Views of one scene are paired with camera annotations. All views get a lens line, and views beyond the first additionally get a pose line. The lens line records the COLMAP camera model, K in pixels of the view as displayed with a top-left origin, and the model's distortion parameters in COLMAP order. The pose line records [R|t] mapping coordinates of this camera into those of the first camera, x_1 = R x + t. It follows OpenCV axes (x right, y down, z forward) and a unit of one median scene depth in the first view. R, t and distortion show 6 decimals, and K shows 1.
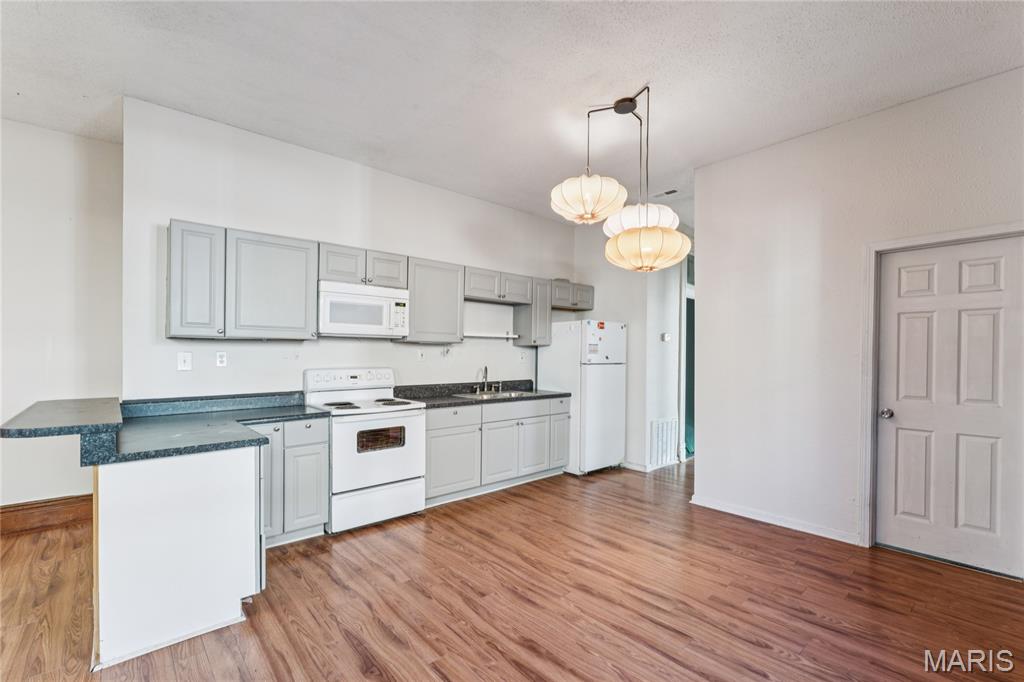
lens RADIAL K [[457.6, 0, 512.2], [0, 457.6, 355.9], [0, 0, 1]] dist [-0.000577, 0.001089]
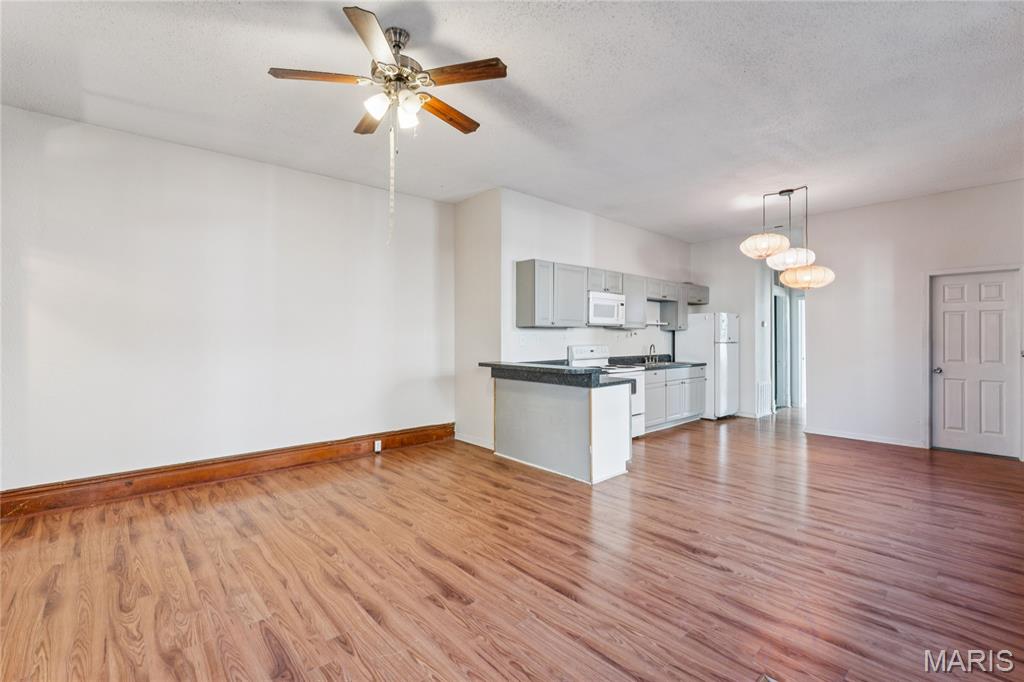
lens RADIAL K [[457.6, 0, 511.9], [0, 457.6, 331.0], [0, 0, 1]] dist [-0.000577, 0.001089]
pose [[0.999910, -0.001917, 0.013291, -0.670244], [0.002114, 0.999888, -0.014841, 0.000716], [-0.013261, 0.014867, 0.999802, -0.583011]]
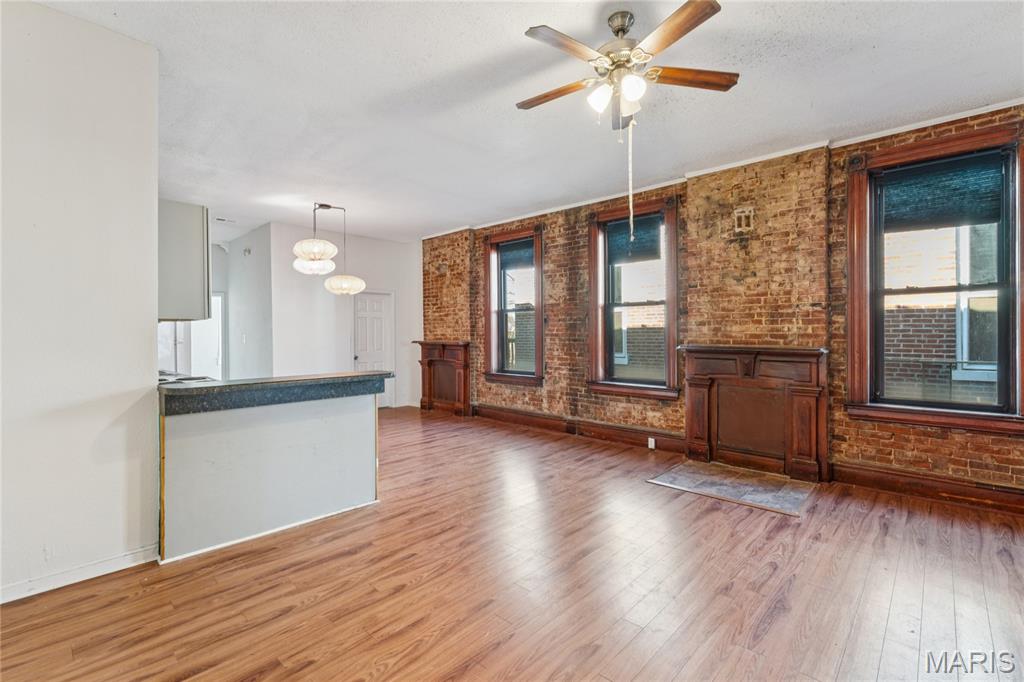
lens RADIAL K [[457.6, 0, 521.9], [0, 457.6, 335.4], [0, 0, 1]] dist [-0.000577, 0.001089]
pose [[-0.106847, -0.007348, 0.994248, -1.463049], [0.008907, 0.999925, 0.008347, -0.006937], [-0.994236, 0.009748, -0.106774, 0.309611]]
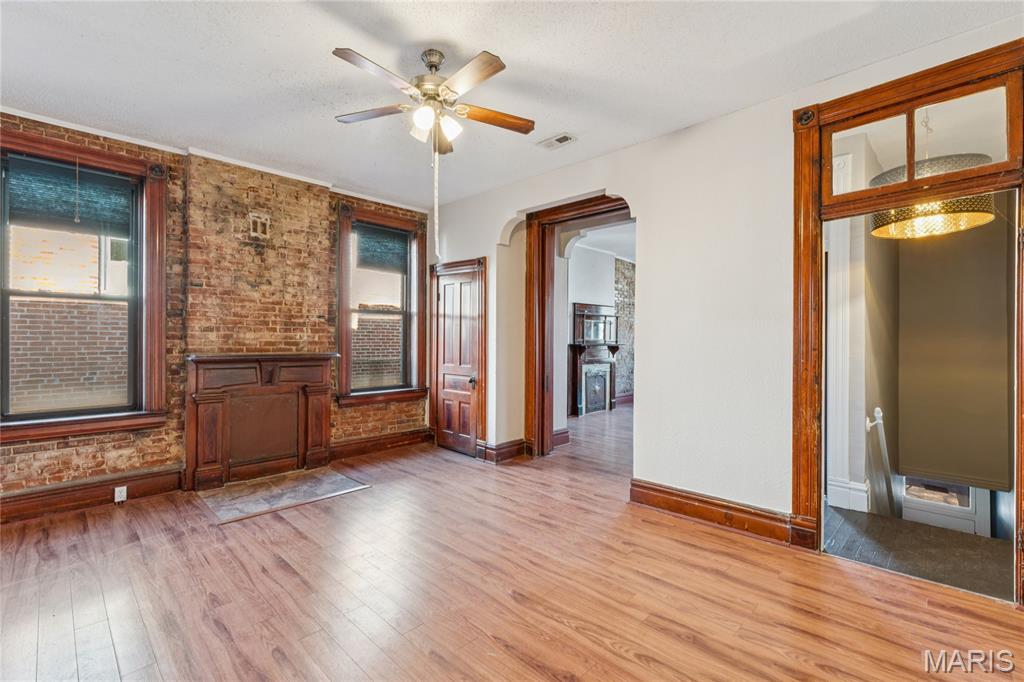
lens RADIAL K [[457.6, 0, 509.0], [0, 457.6, 336.9], [0, 0, 1]] dist [-0.000577, 0.001089]
pose [[-0.997653, -0.005165, -0.068275, -0.900448], [-0.005057, 0.999986, -0.001746, -0.008078], [0.068283, -0.001396, -0.997665, 0.820638]]
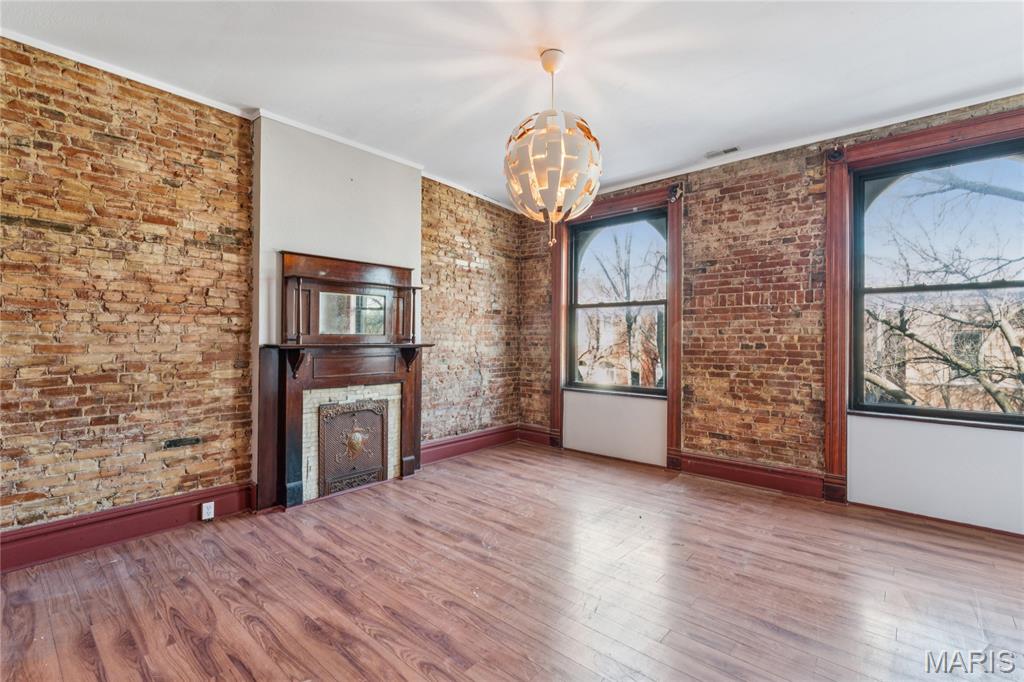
lens RADIAL K [[457.6, 0, 522.1], [0, 457.6, 334.3], [0, 0, 1]] dist [-0.000577, 0.001089]
pose [[-0.990972, -0.005204, -0.133970, -1.717504], [-0.004299, 0.999966, -0.007040, 0.002655], [0.134003, -0.006401, -0.990960, -0.278159]]
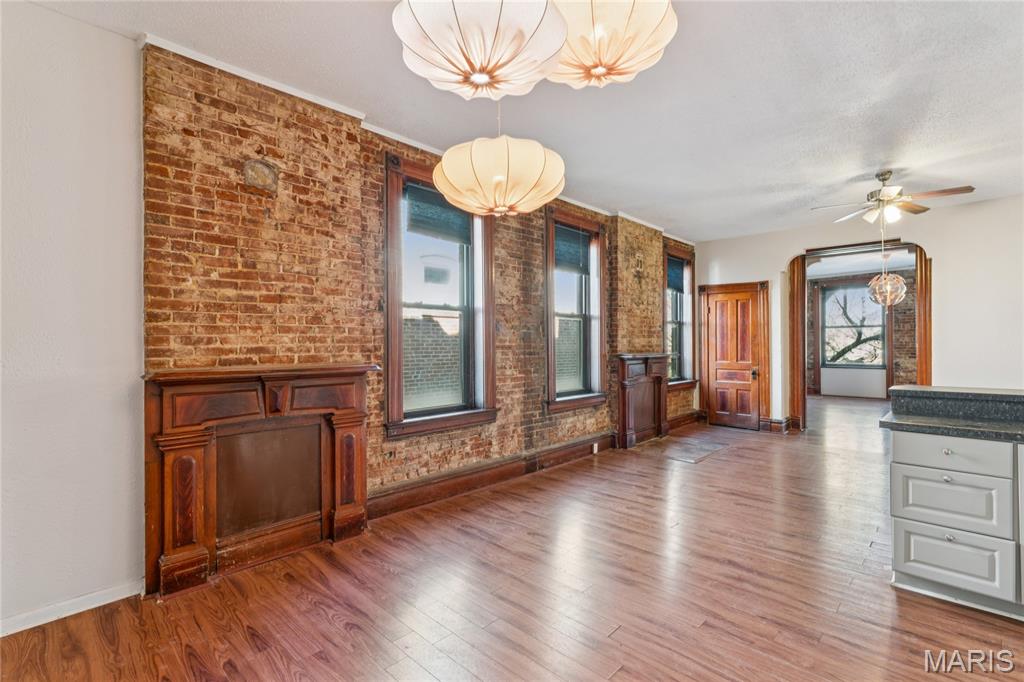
lens RADIAL K [[462.3, 0, 509.6], [0, 462.3, 342.0], [0, 0, 1]] dist [-0.003244, 0.000999]
pose [[-0.997480, 0.005948, -0.070704, 0.245683], [0.006088, 0.999980, -0.001775, -0.005528], [0.070692, -0.002201, -0.997496, 1.234025]]
